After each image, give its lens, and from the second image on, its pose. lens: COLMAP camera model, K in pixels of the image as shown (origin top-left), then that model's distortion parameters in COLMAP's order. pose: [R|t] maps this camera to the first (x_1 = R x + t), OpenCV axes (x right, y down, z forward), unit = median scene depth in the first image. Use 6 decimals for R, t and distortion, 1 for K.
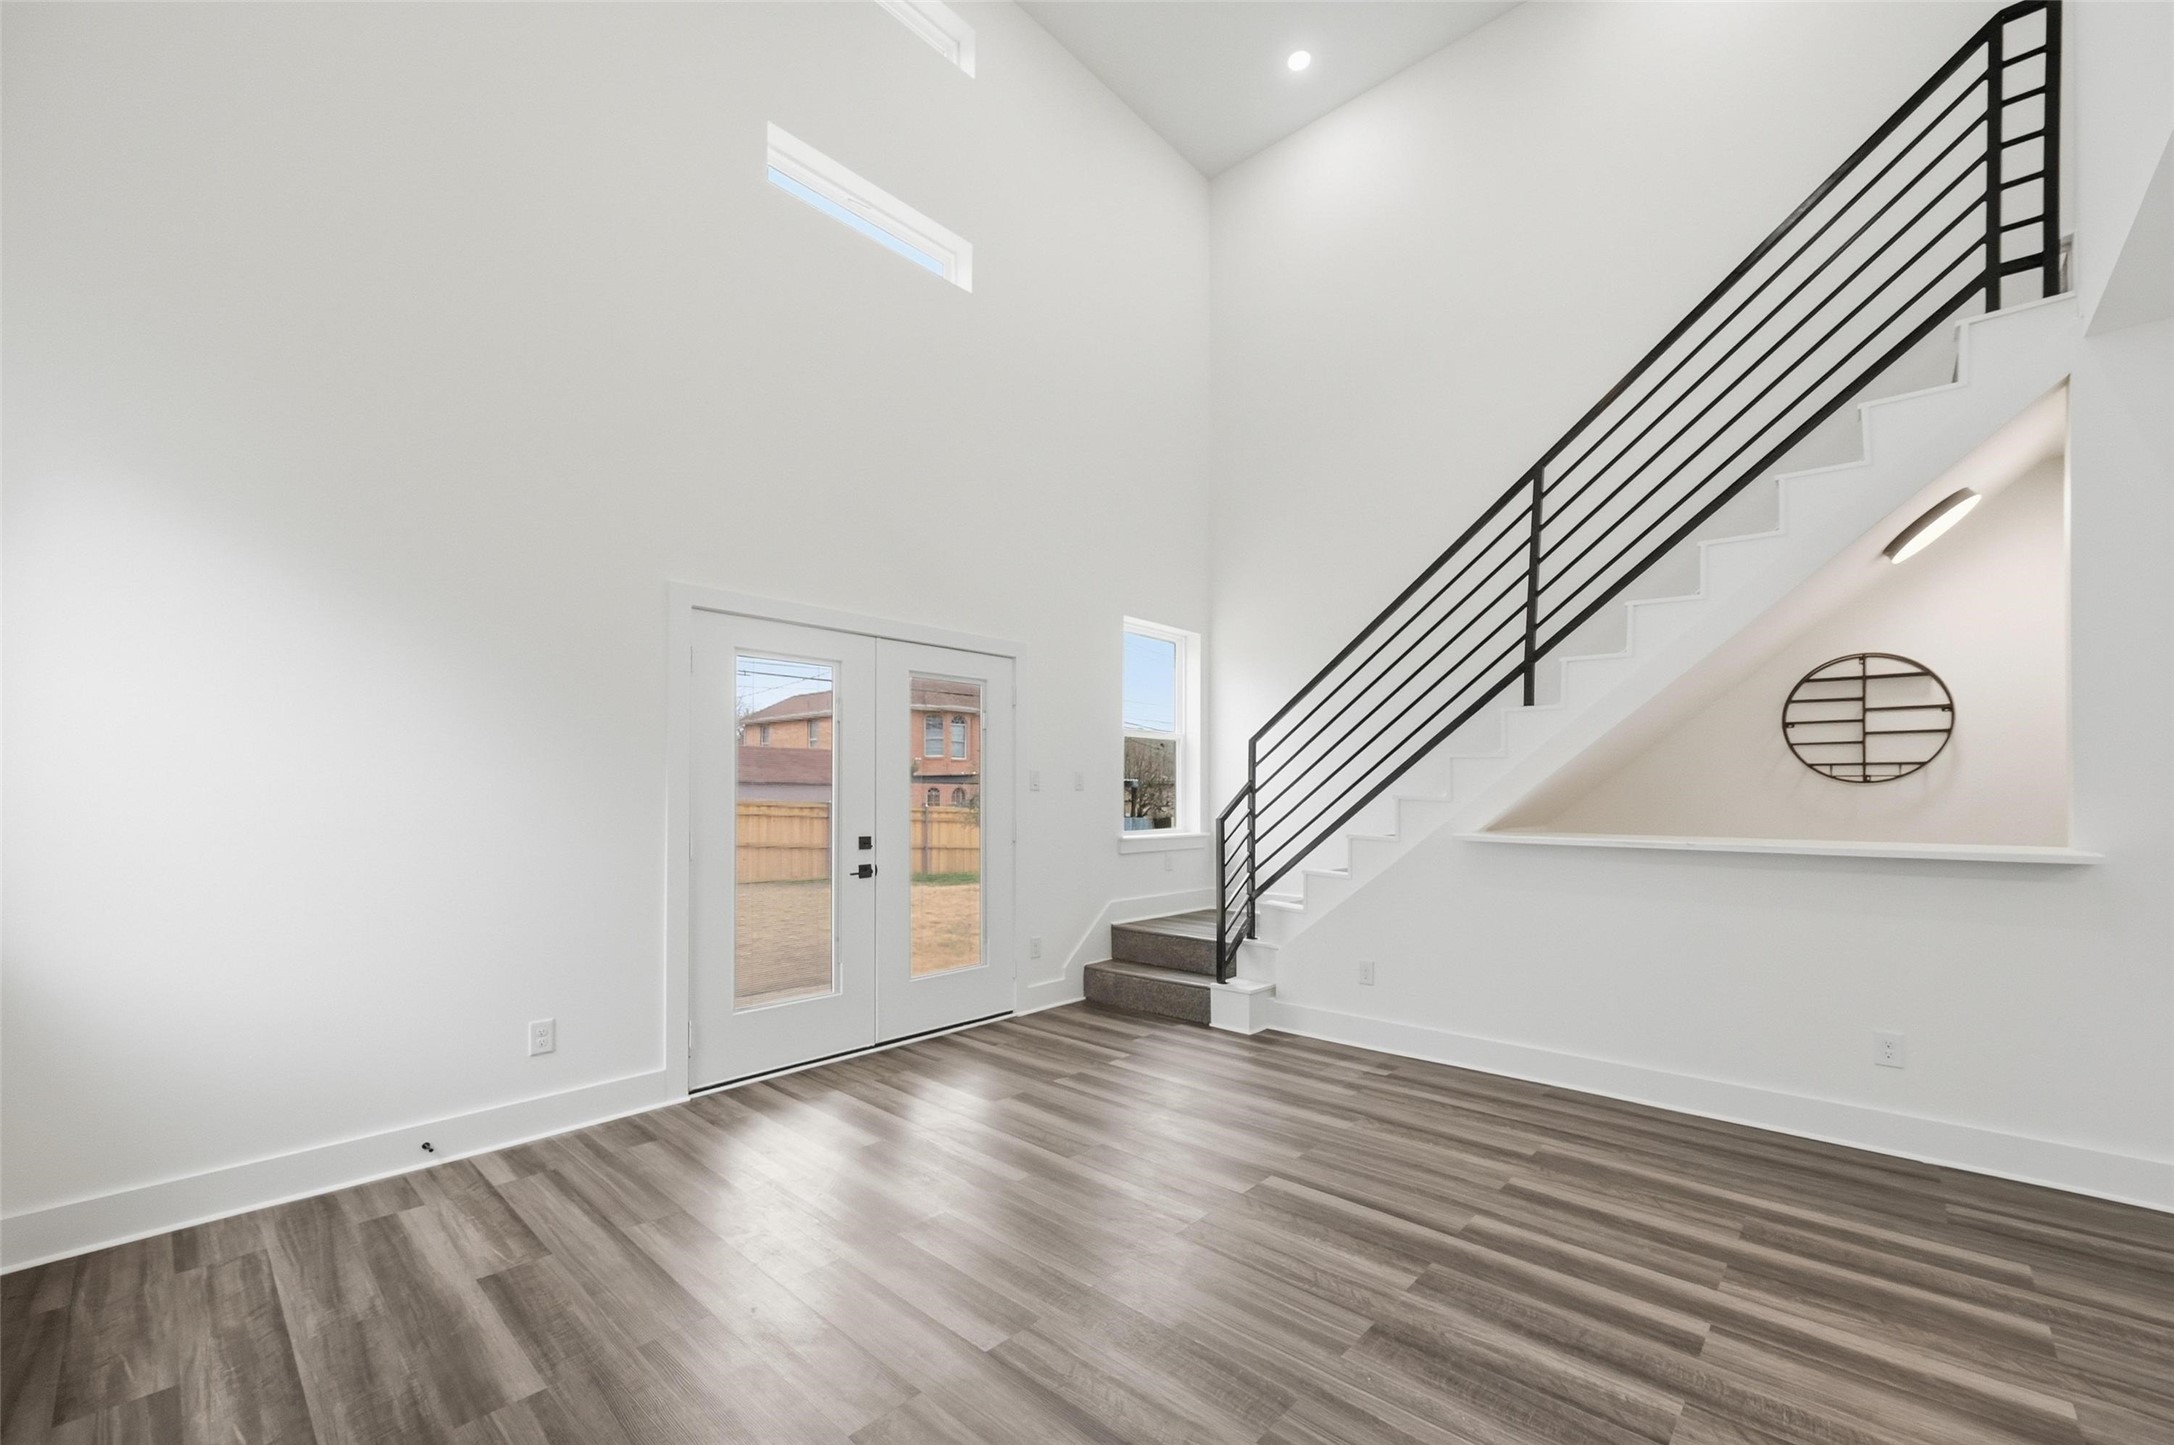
lens RADIAL K [[862.5, 0, 1091.2], [0, 862.5, 788.8], [0, 0, 1]] dist [-0.001998, -0.000137]
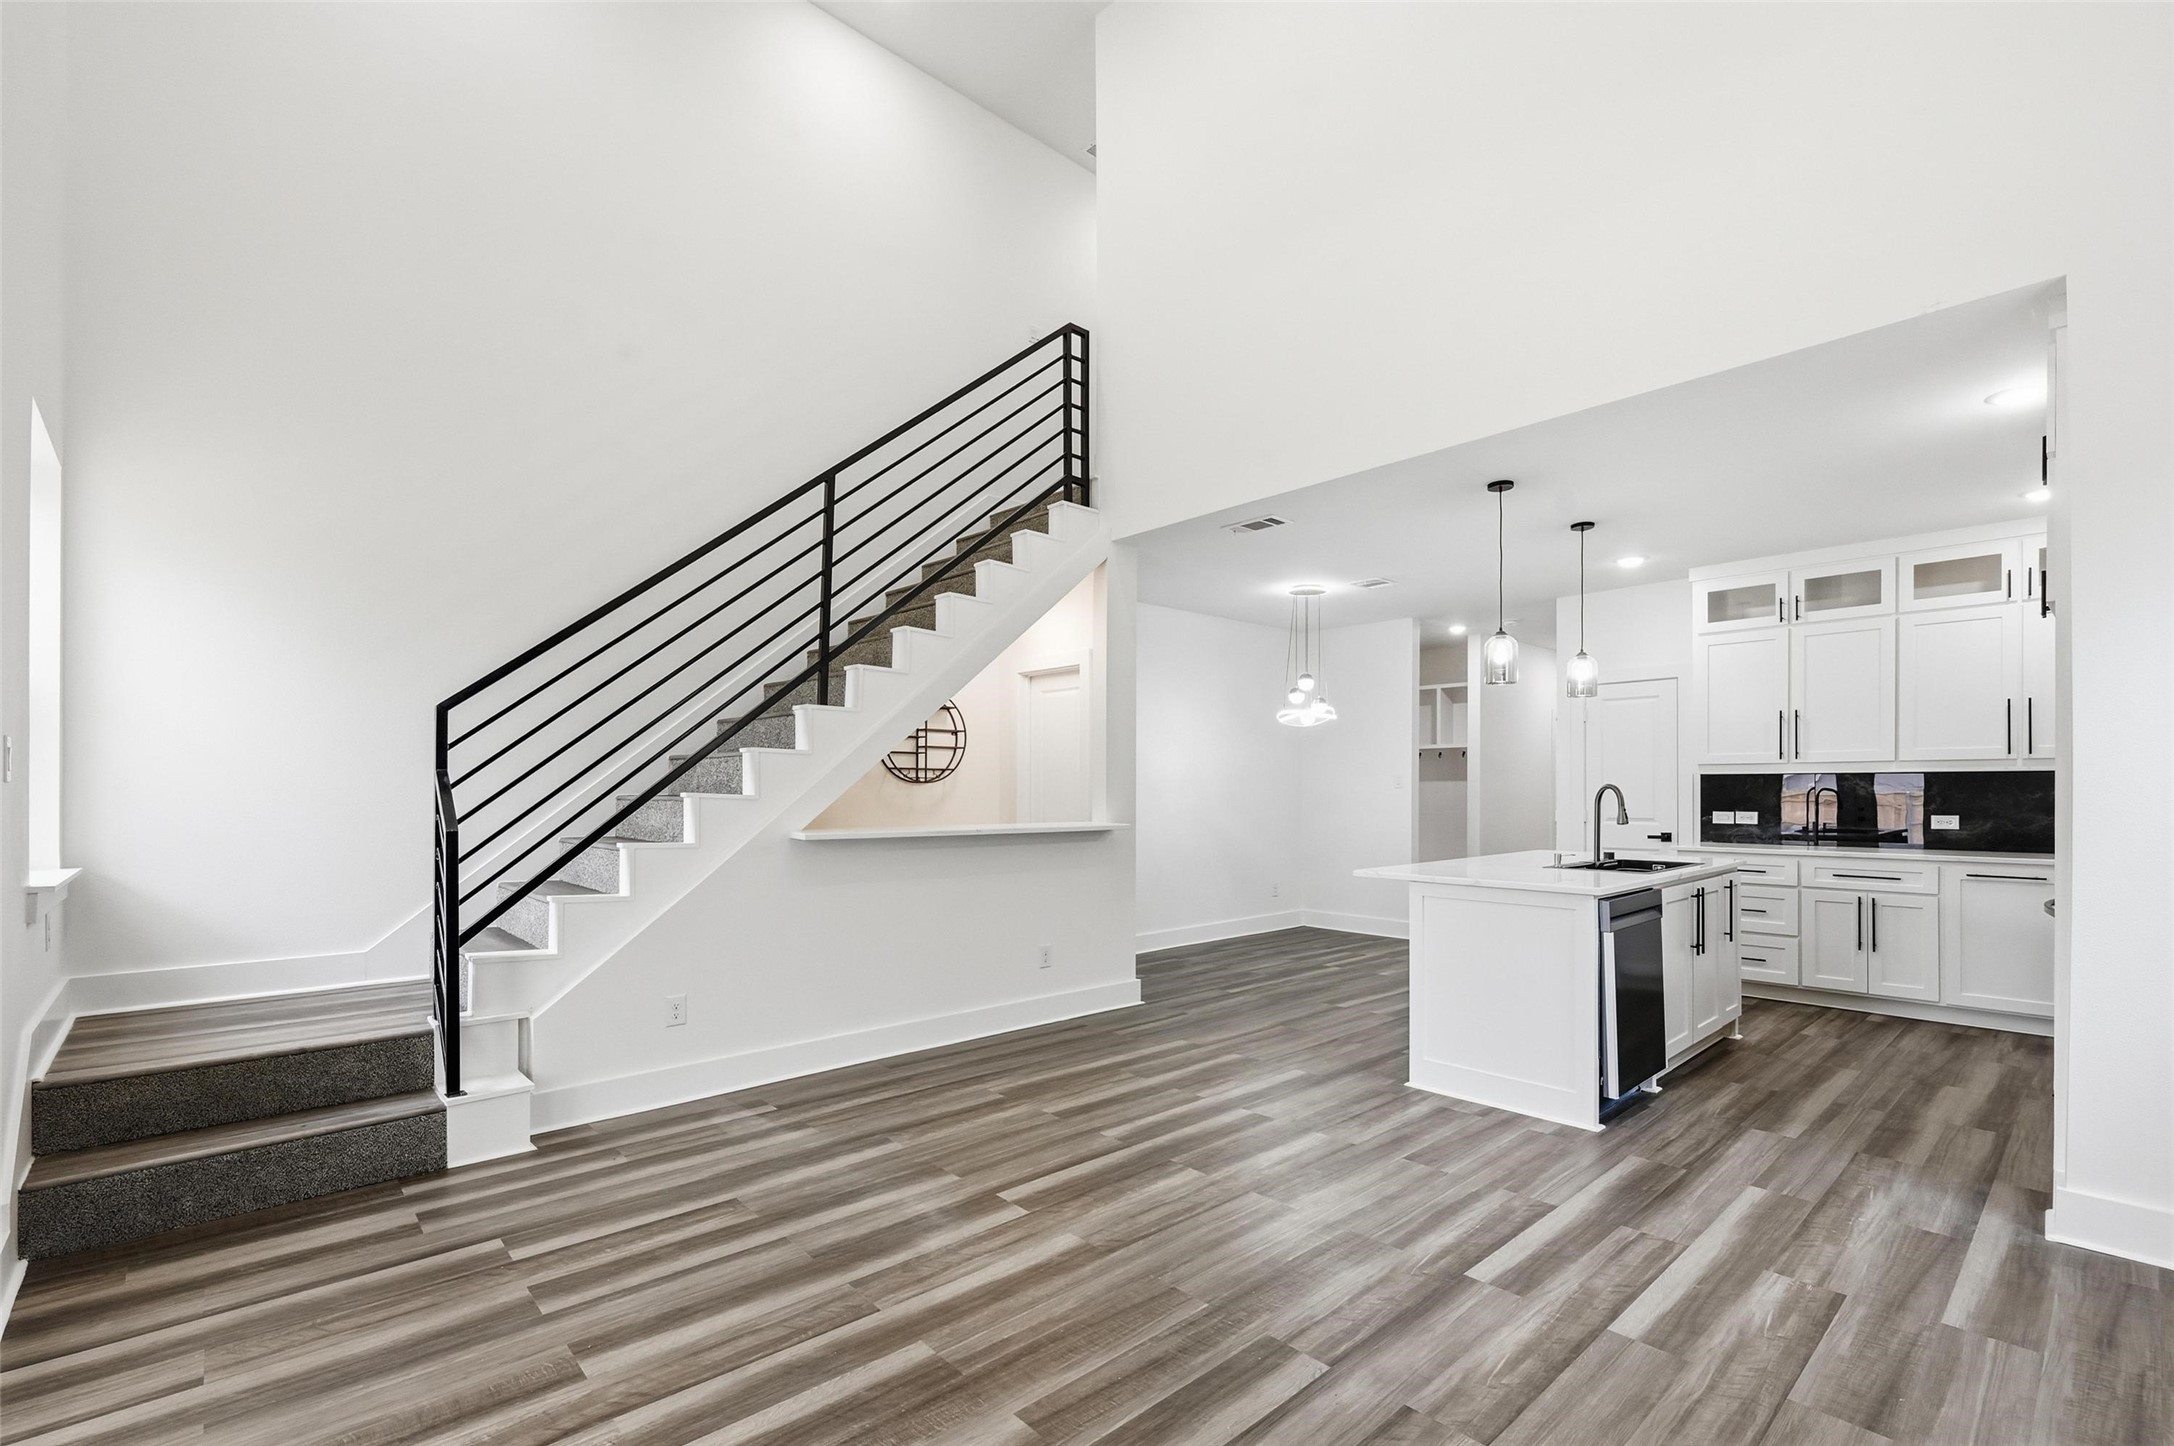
lens RADIAL K [[970.0, 0, 1082.0], [0, 970.0, 796.6], [0, 0, 1]] dist [-0.000940, -0.000031]
pose [[0.096447, -0.004391, 0.995328, -0.639317], [-0.001696, 0.999988, 0.004576, 0.007759], [-0.995337, -0.002129, 0.096438, 0.618631]]
